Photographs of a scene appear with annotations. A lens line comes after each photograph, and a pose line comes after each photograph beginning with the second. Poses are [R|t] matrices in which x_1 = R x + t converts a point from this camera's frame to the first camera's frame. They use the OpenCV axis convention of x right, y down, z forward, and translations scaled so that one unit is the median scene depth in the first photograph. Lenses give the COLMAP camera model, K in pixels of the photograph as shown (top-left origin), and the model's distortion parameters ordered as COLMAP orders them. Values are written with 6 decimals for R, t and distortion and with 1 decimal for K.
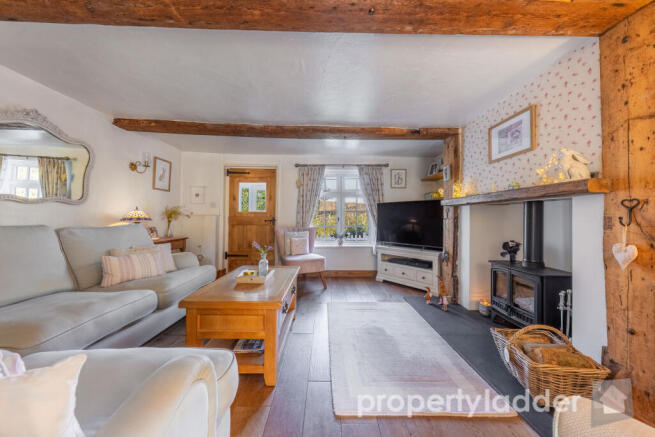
lens RADIAL K [[229.1, 0, 323.6], [0, 229.1, 218.3], [0, 0, 1]] dist [-0.001323, -0.000372]
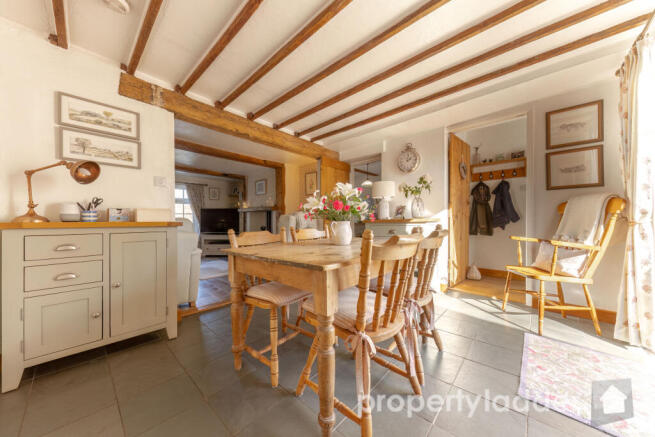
lens RADIAL K [[229.1, 0, 326.6], [0, 229.1, 220.8], [0, 0, 1]] dist [-0.001323, -0.000372]
pose [[0.688412, -0.008972, 0.725265, -0.438280], [0.007092, 0.999959, 0.005638, 0.021884], [-0.725286, 0.001262, 0.688447, -1.006878]]
